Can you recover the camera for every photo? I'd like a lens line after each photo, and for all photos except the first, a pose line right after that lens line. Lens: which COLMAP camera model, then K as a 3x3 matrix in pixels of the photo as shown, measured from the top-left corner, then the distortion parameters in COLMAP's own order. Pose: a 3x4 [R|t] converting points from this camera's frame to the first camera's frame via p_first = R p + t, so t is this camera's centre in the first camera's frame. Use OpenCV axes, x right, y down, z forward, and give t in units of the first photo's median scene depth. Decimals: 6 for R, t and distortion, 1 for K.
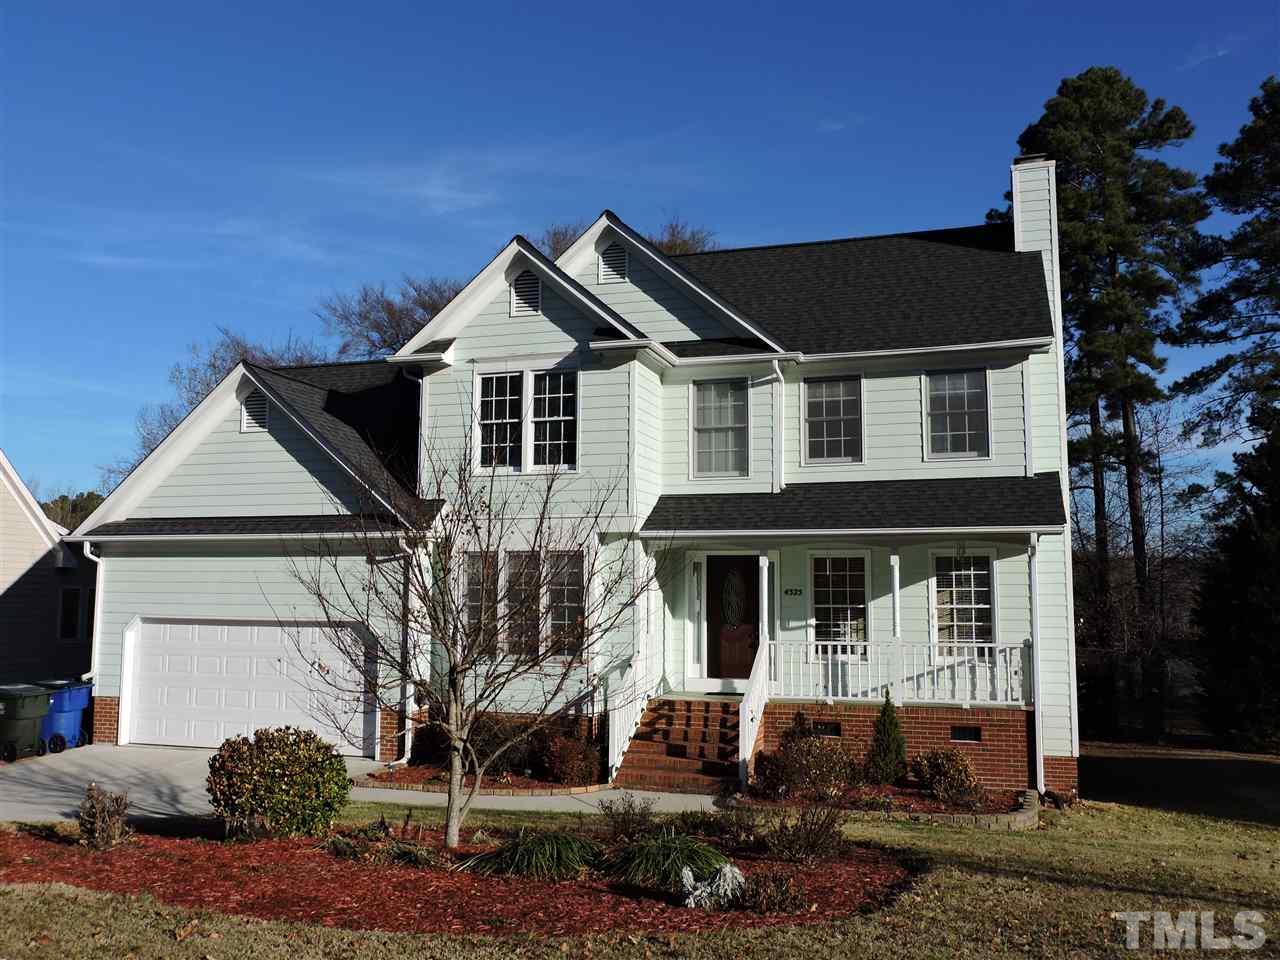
lens RADIAL K [[995.3, 0, 640.0], [0, 995.3, 480.0], [0, 0, 1]] dist [-0.011441, -0.003337]
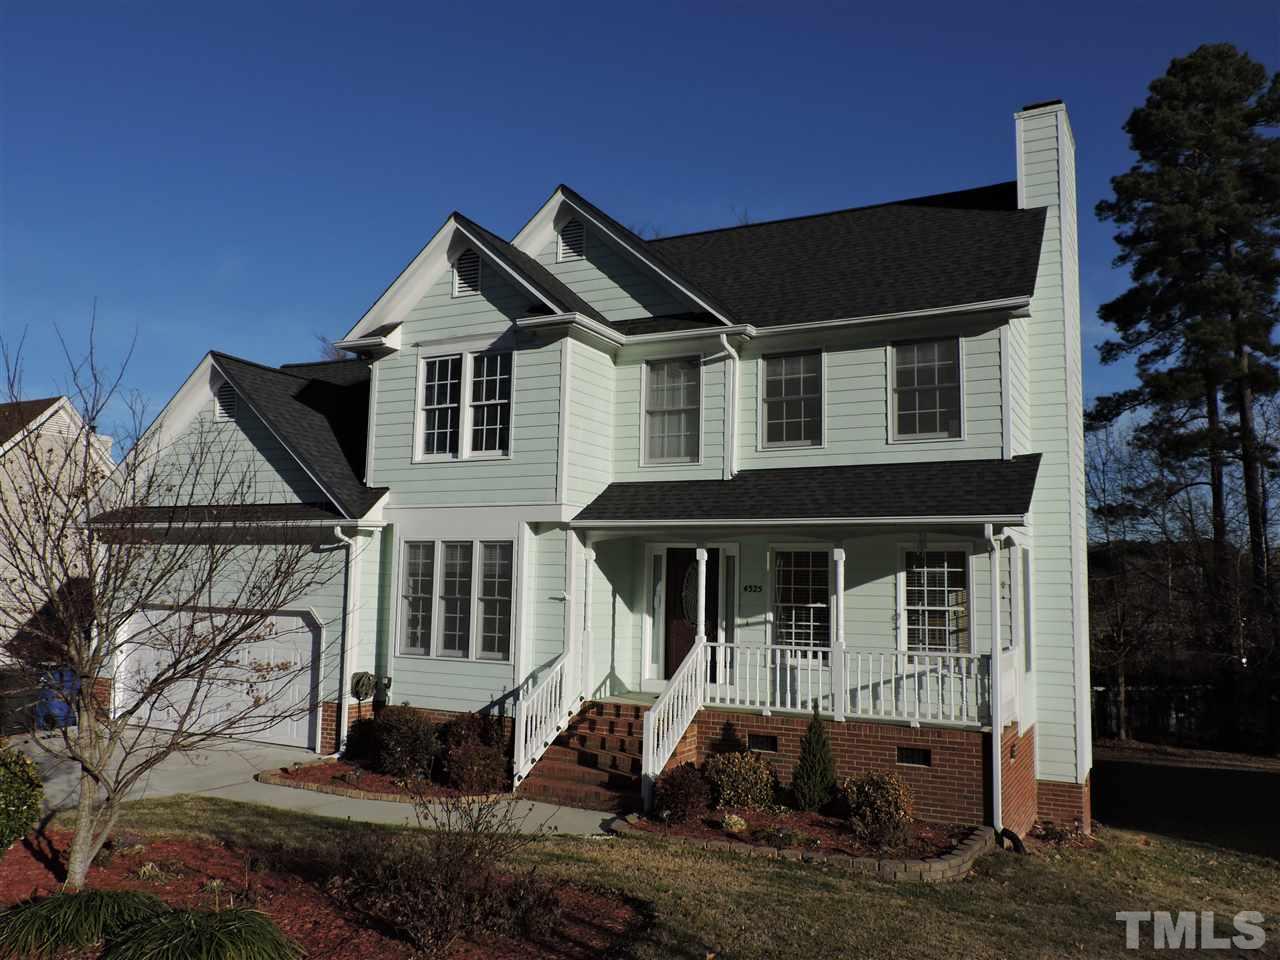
lens RADIAL K [[916.8, 0, 642.4], [0, 916.8, 482.3], [0, 0, 1]] dist [-0.013554, -0.003500]
pose [[0.987474, -0.001593, -0.157774, 0.194634], [0.001865, 0.999997, 0.001580, 0.013789], [0.157771, -0.001855, 0.987474, 0.157019]]
